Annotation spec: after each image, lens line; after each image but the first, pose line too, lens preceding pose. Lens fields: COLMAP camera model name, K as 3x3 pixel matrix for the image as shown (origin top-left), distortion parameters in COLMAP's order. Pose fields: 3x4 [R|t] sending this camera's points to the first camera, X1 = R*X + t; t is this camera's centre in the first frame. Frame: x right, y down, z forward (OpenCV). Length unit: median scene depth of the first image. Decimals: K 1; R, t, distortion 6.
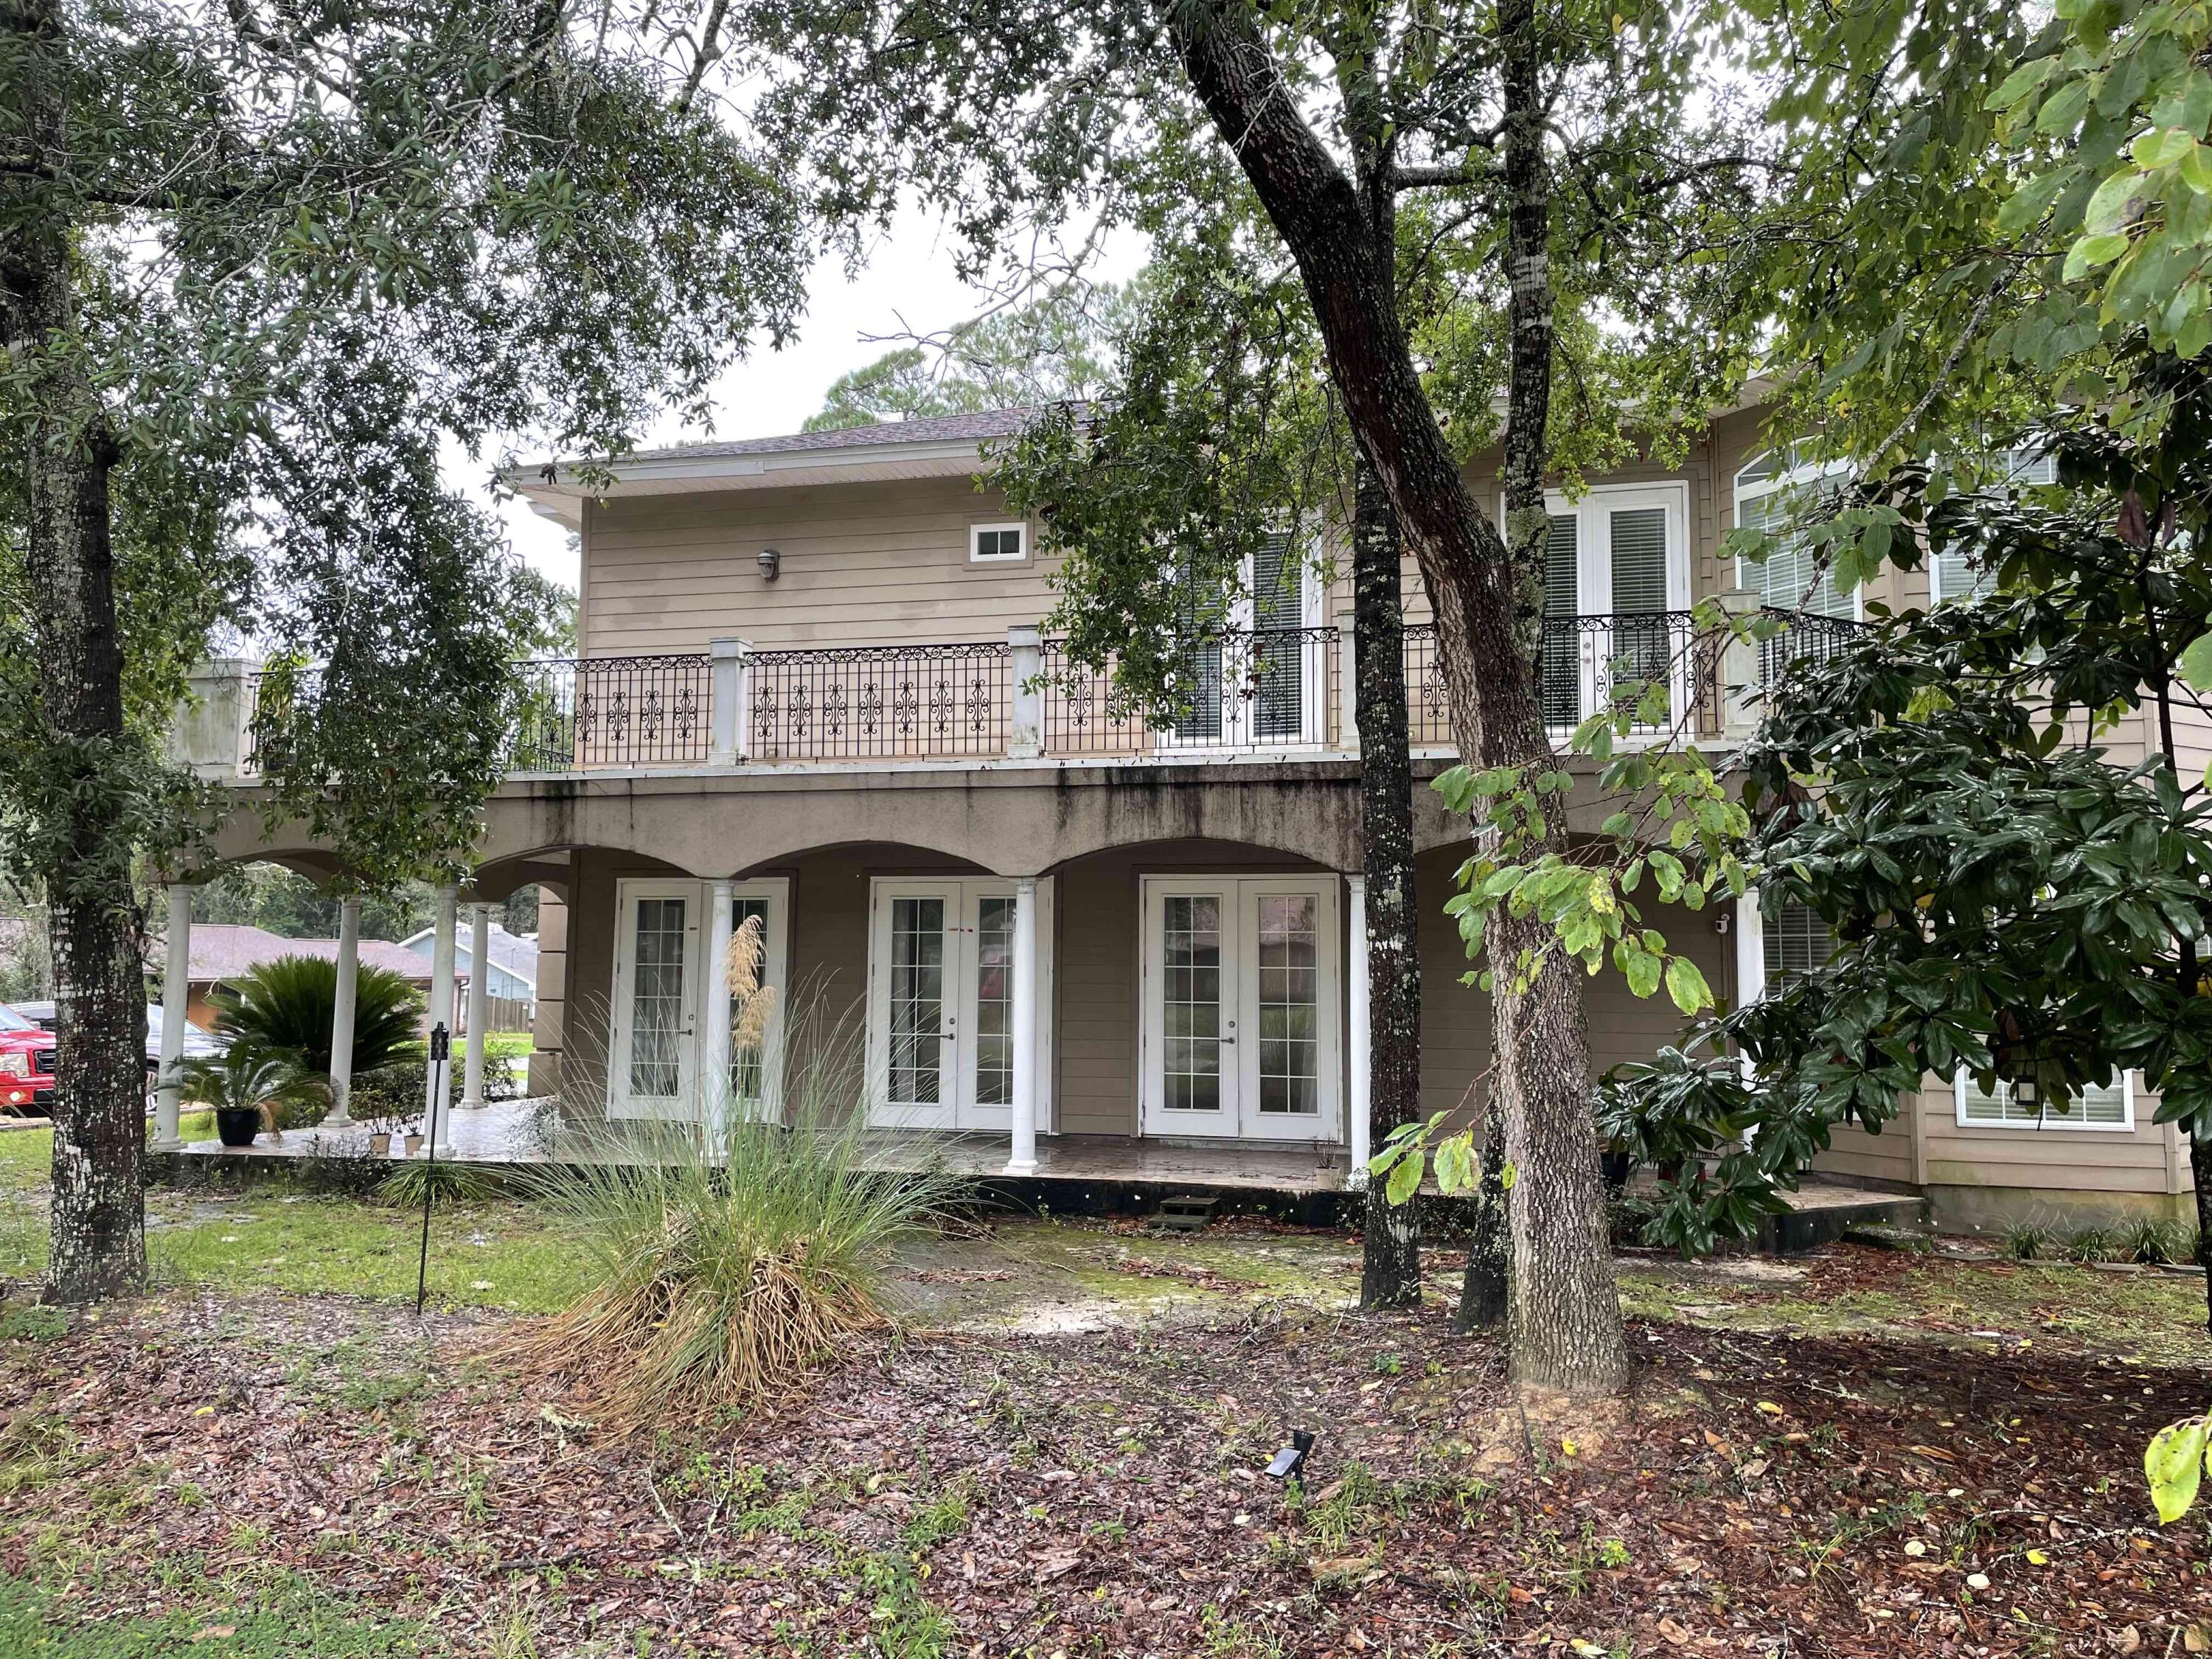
lens RADIAL K [[1655.4, 0, 1114.3], [0, 1655.4, 843.3], [0, 0, 1]] dist [0.096399, -0.000711]
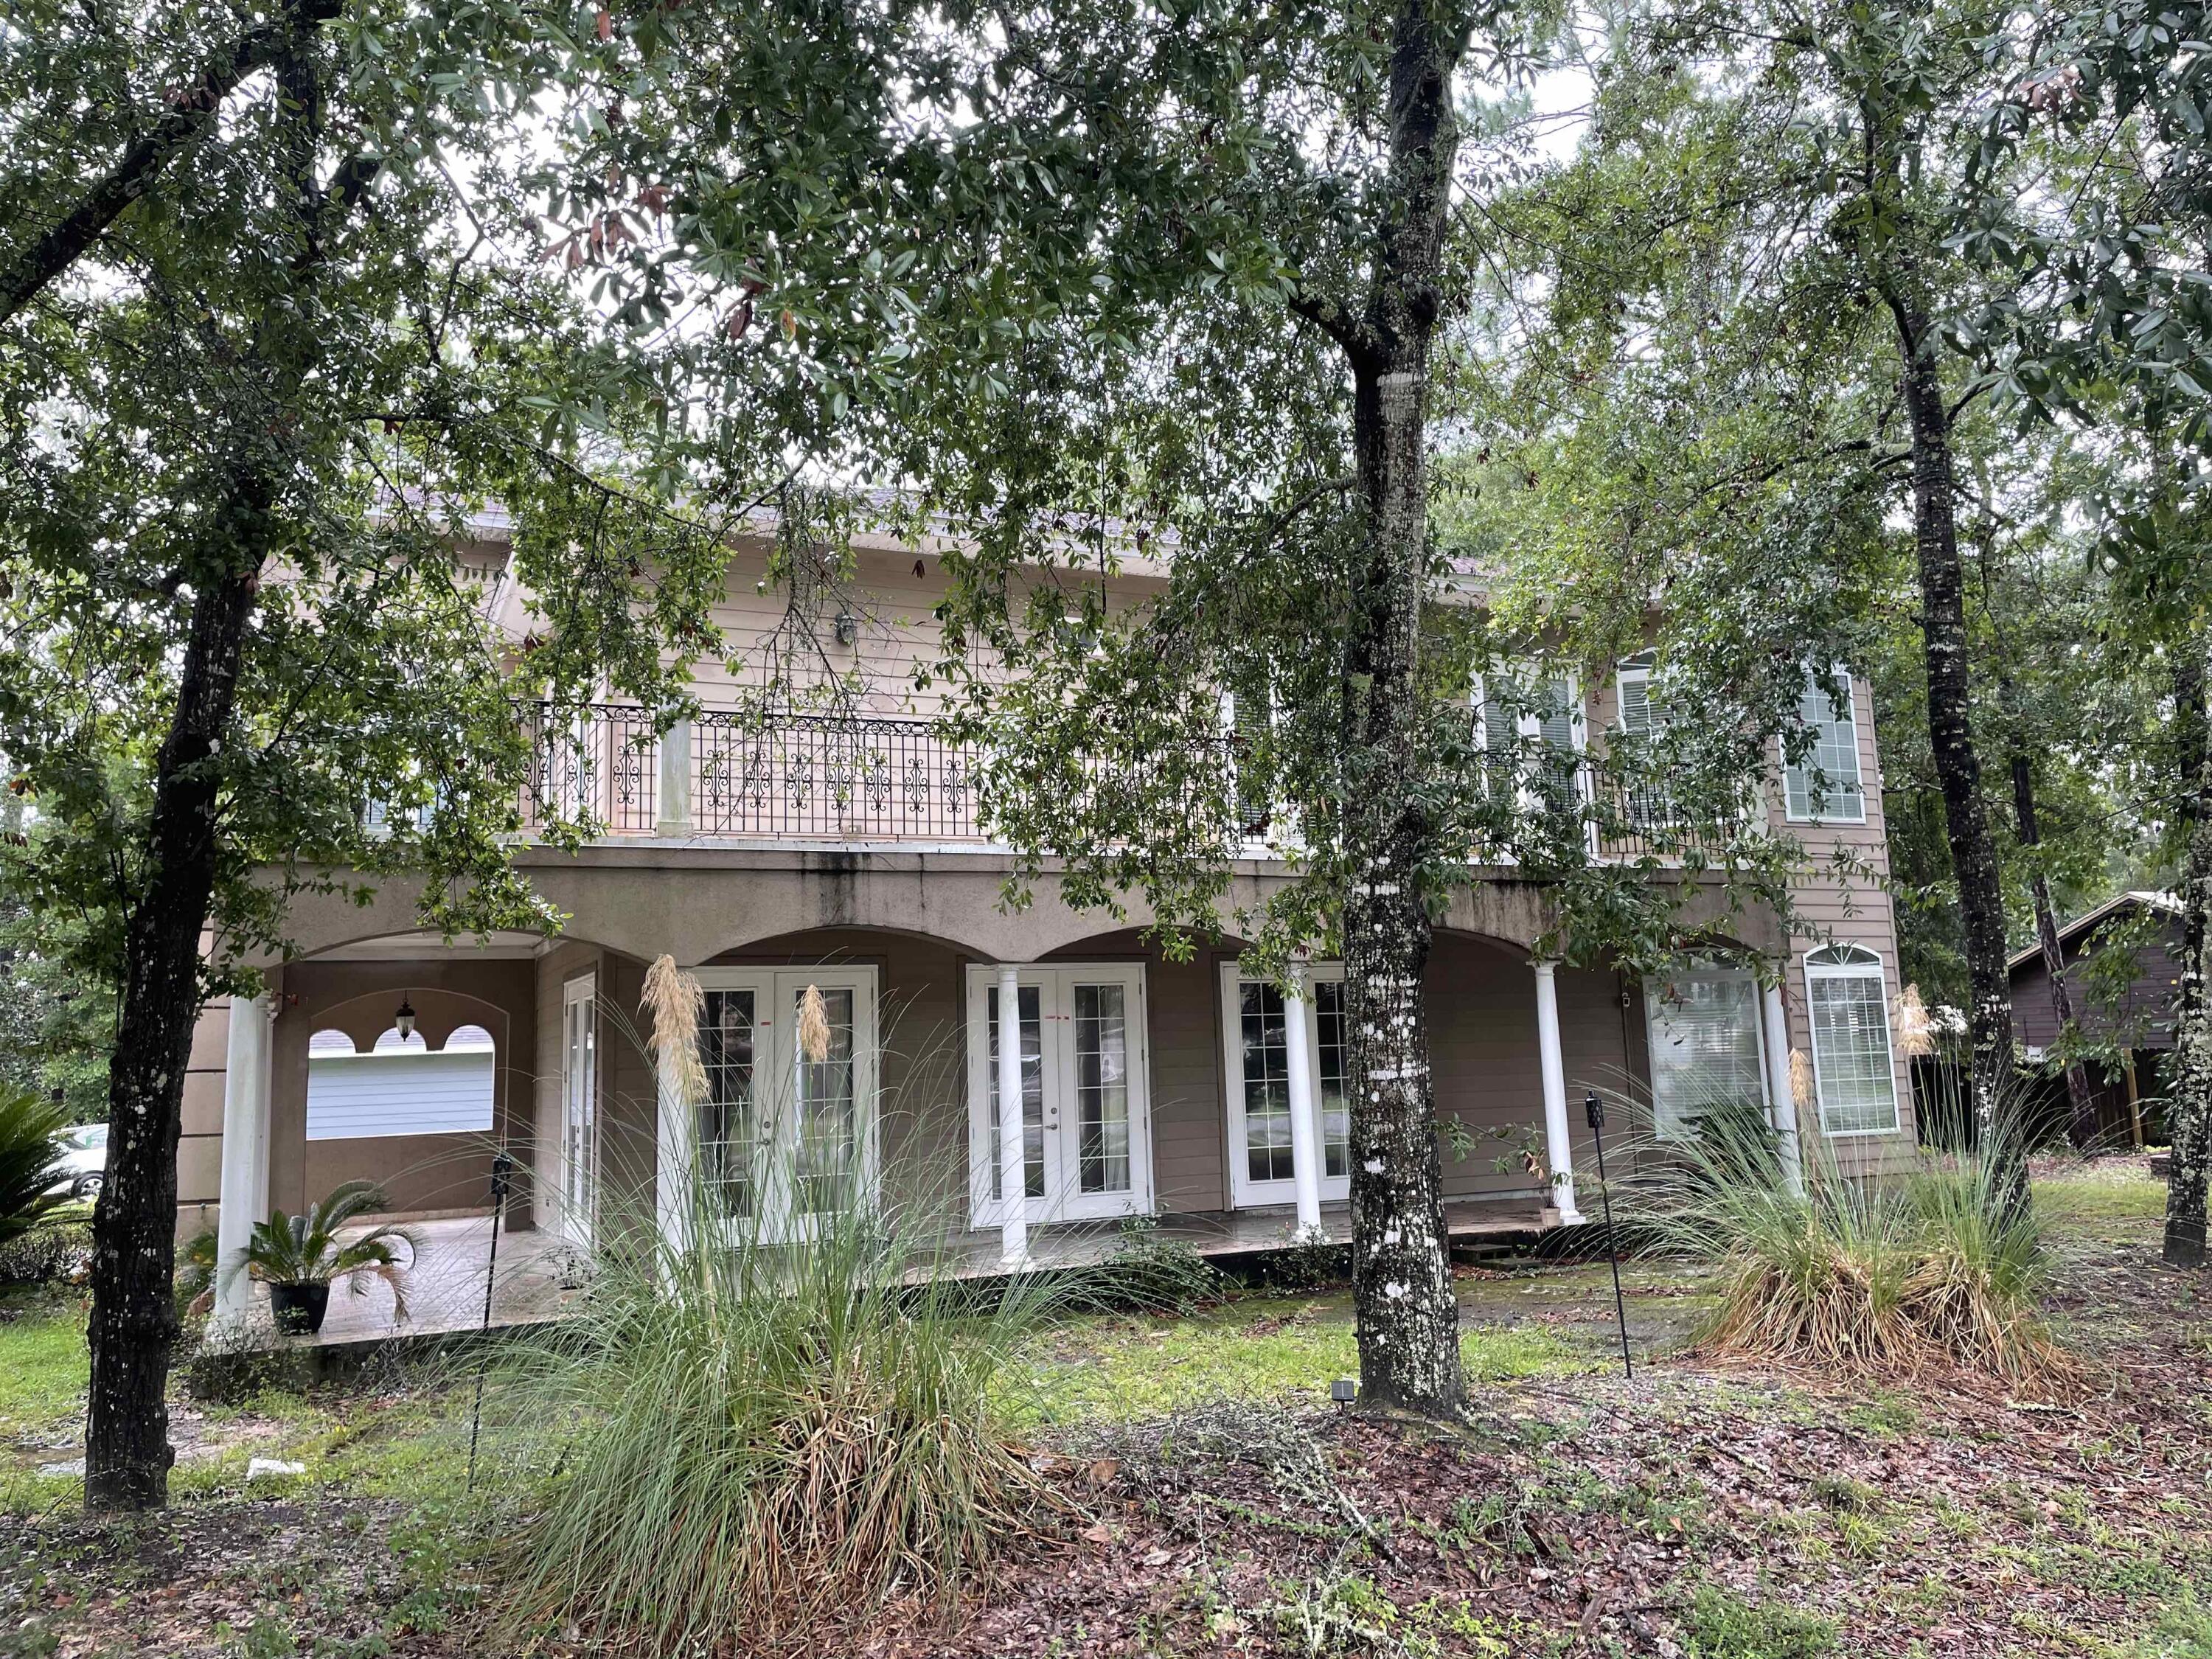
lens RADIAL K [[1655.4, 0, 1118.0], [0, 1655.4, 813.1], [0, 0, 1]] dist [0.096399, -0.000711]
pose [[0.788556, 0.058253, 0.612197, -0.710716], [-0.010294, 0.996614, -0.081573, 0.011930], [-0.614876, 0.058023, 0.786486, 0.195244]]
